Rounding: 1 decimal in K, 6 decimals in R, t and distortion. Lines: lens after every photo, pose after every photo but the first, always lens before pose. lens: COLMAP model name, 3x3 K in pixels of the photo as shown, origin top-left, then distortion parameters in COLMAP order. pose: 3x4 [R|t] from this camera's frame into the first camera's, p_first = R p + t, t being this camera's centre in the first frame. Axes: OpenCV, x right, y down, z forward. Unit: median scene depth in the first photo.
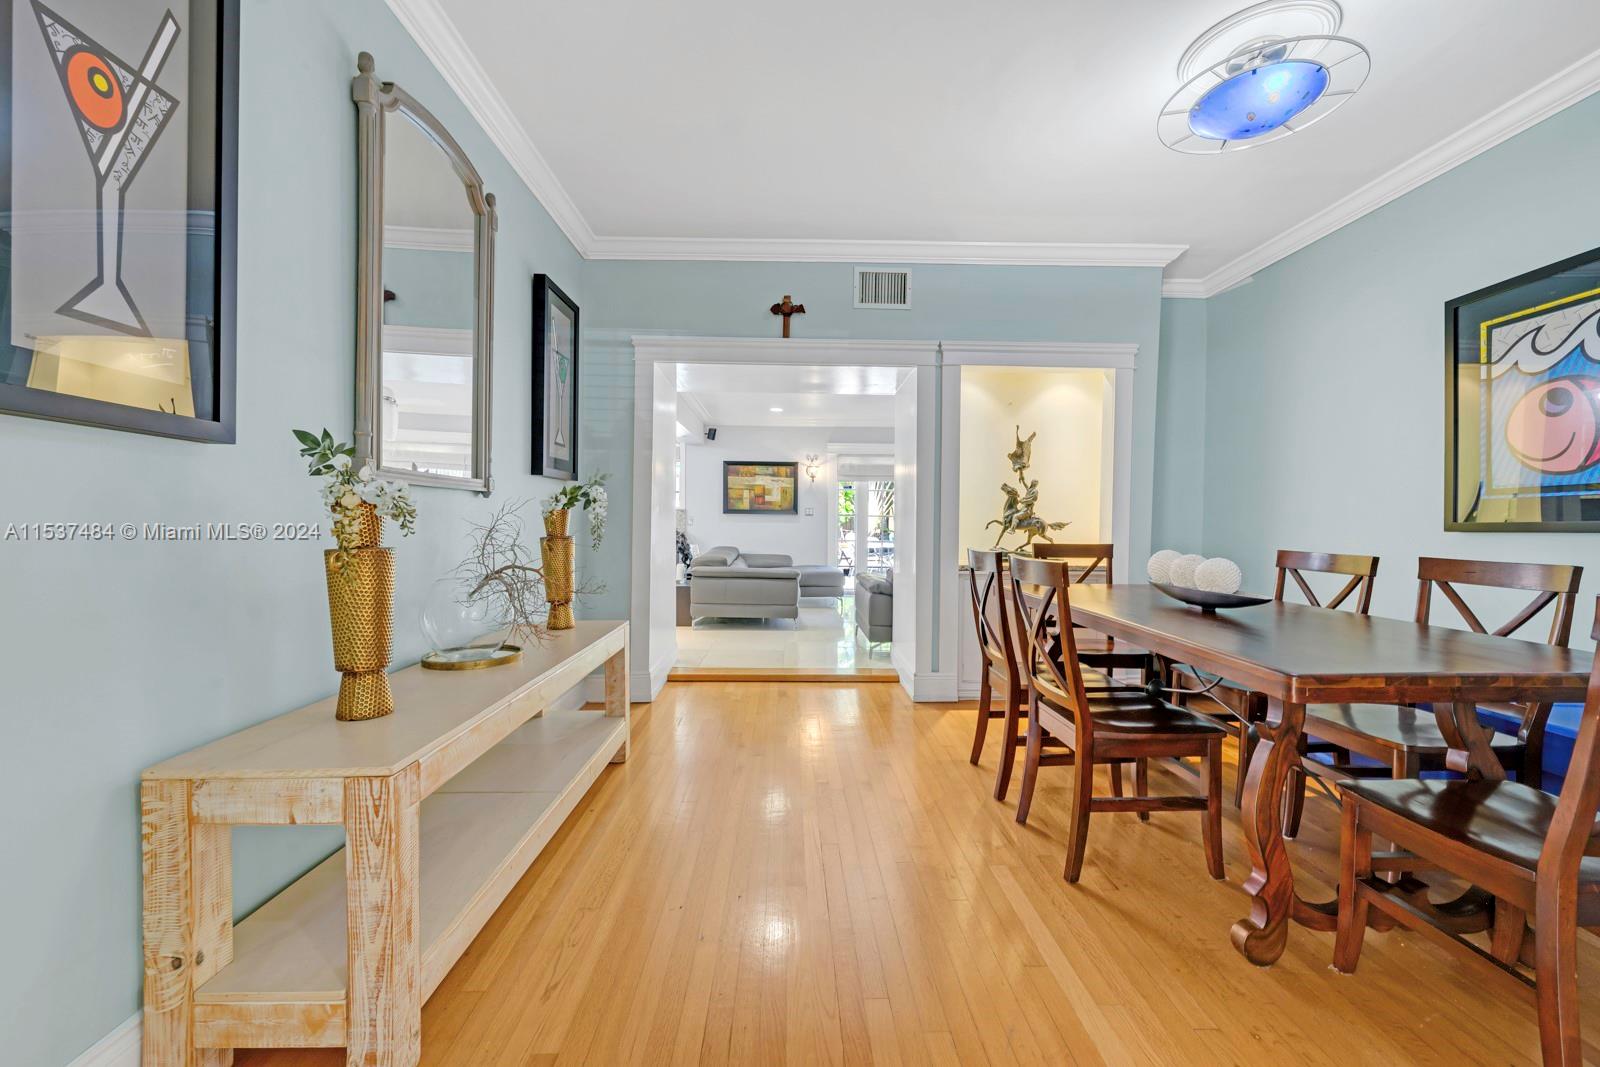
lens RADIAL K [[647.9, 0, 802.3], [0, 647.9, 535.7], [0, 0, 1]] dist [-0.002155, -0.000829]
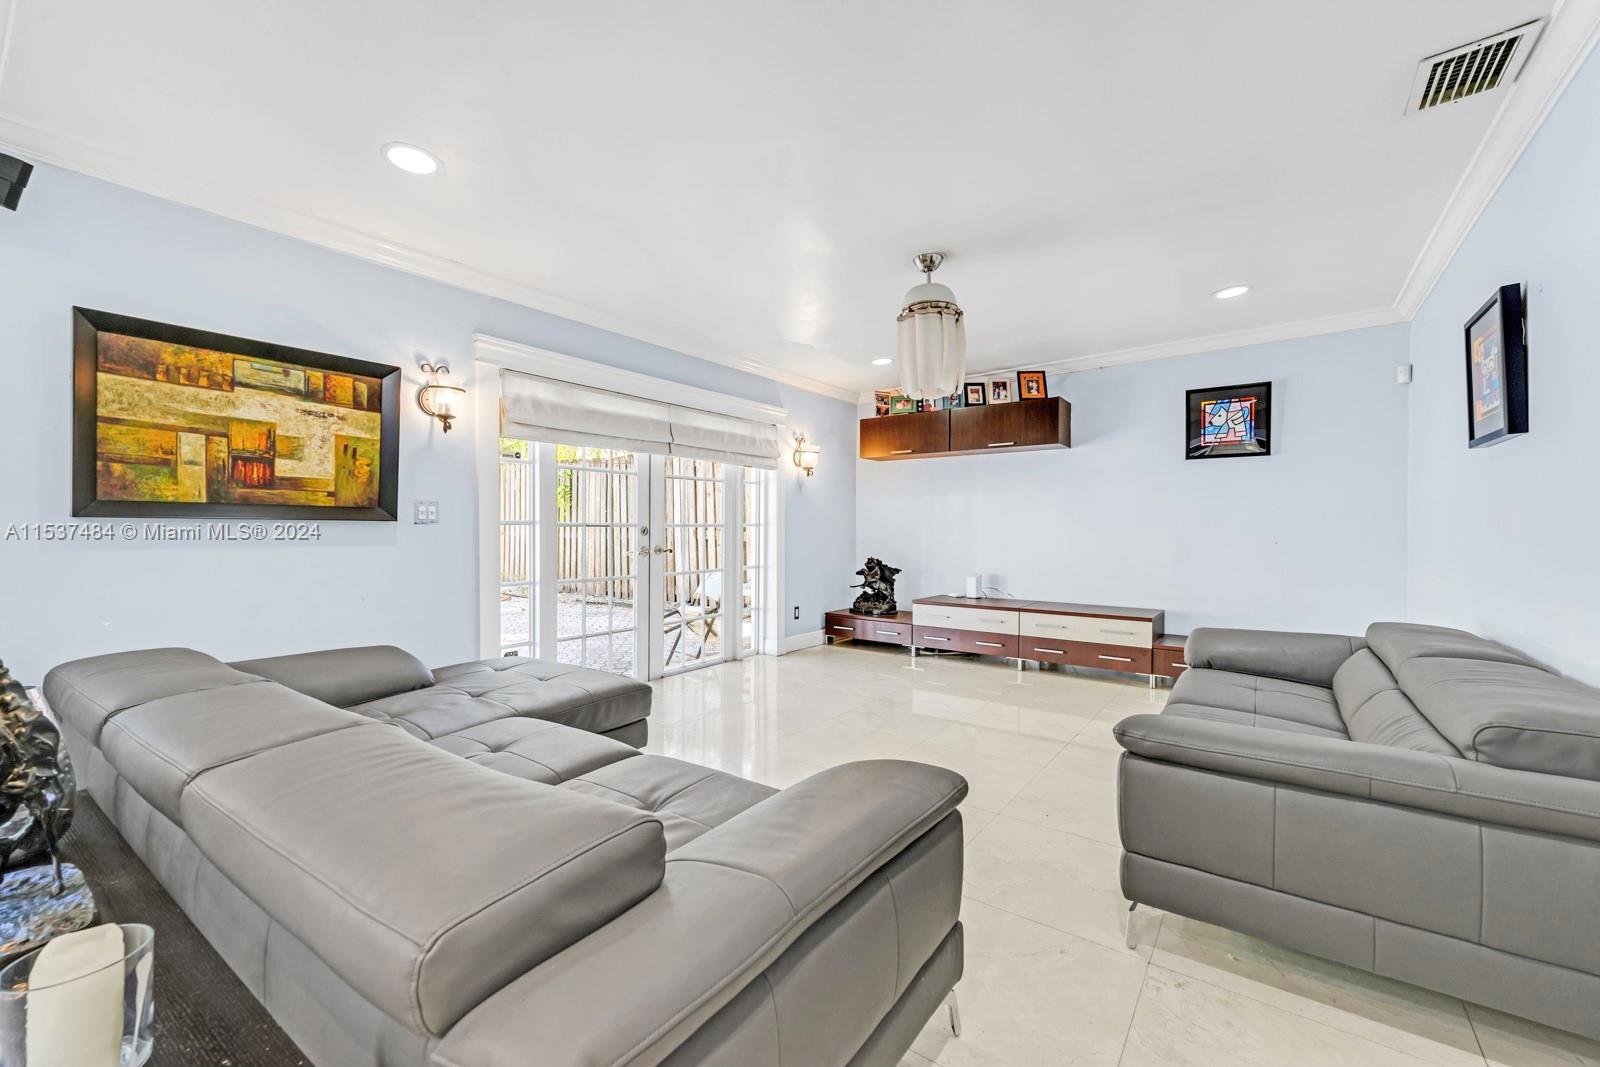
lens RADIAL K [[647.9, 0, 803.9], [0, 647.9, 536.3], [0, 0, 1]] dist [-0.002155, -0.000829]
pose [[0.599598, -0.016010, 0.800141, -0.350199], [0.022130, 0.999749, 0.003421, -0.047578], [-0.799995, 0.015656, 0.599802, 1.421784]]
